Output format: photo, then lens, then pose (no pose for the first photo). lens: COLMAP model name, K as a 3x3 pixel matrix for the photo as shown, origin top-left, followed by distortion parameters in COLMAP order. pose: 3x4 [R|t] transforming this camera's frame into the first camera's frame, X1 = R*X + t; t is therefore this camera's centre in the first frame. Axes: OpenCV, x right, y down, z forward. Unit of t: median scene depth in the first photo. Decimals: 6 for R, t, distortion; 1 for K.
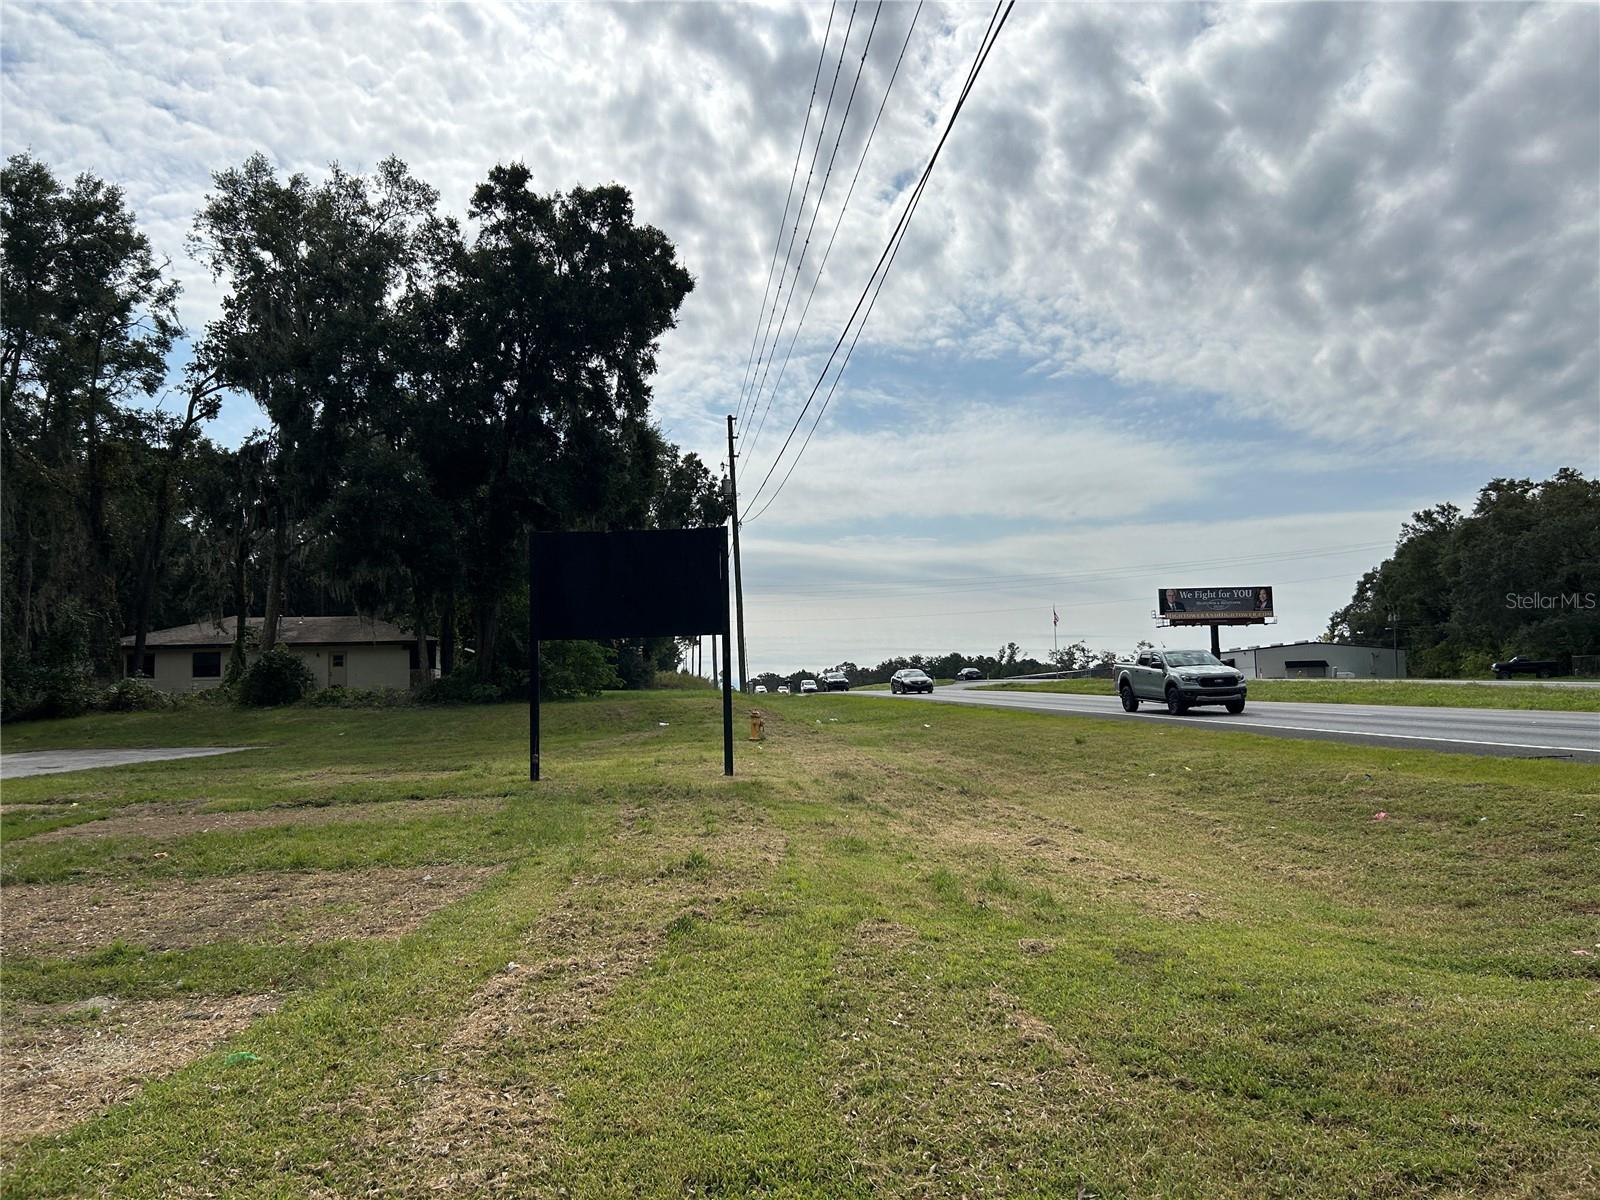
lens RADIAL K [[1191.2, 0, 799.1], [0, 1191.2, 595.4], [0, 0, 1]] dist [0.046449, -0.054911]
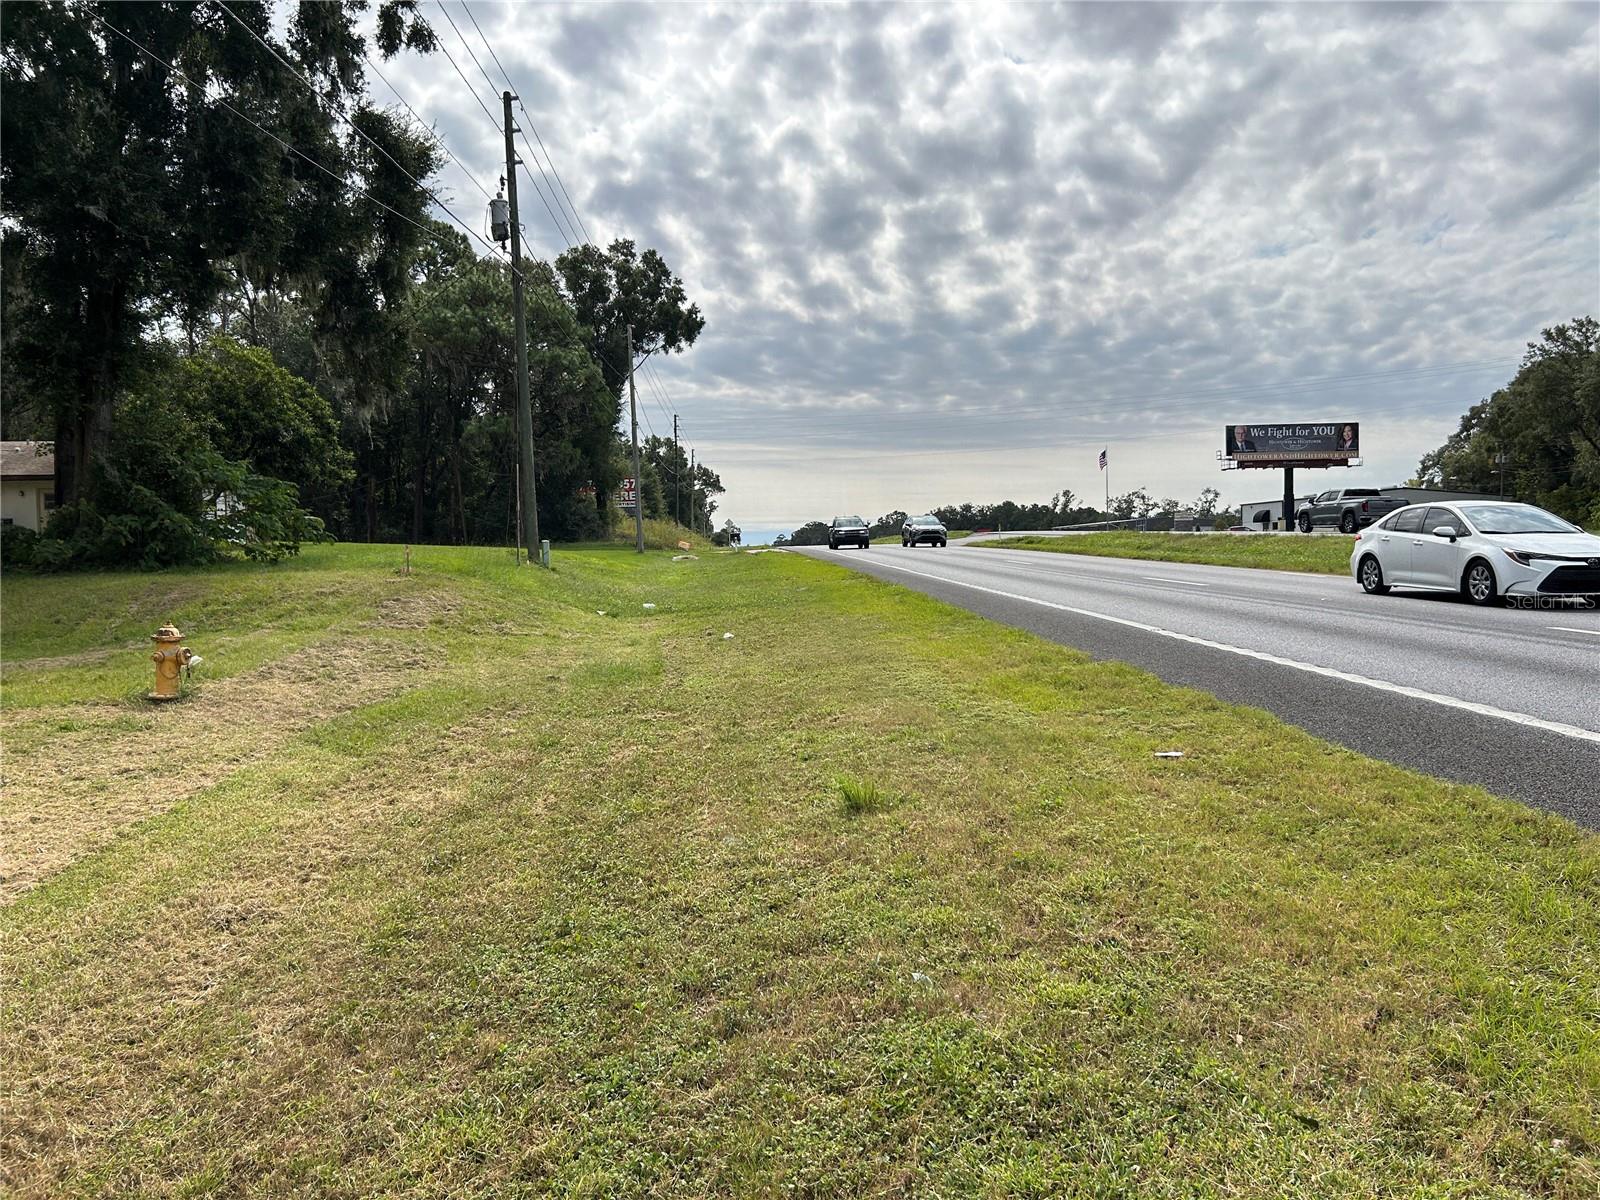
lens RADIAL K [[1191.2, 0, 799.4], [0, 1191.2, 609.1], [0, 0, 1]] dist [0.046449, -0.054911]
pose [[0.998805, 0.008617, -0.048110, 0.034763], [-0.001872, 0.990359, 0.138509, 0.006567], [0.048840, -0.138254, 0.989192, 0.107279]]
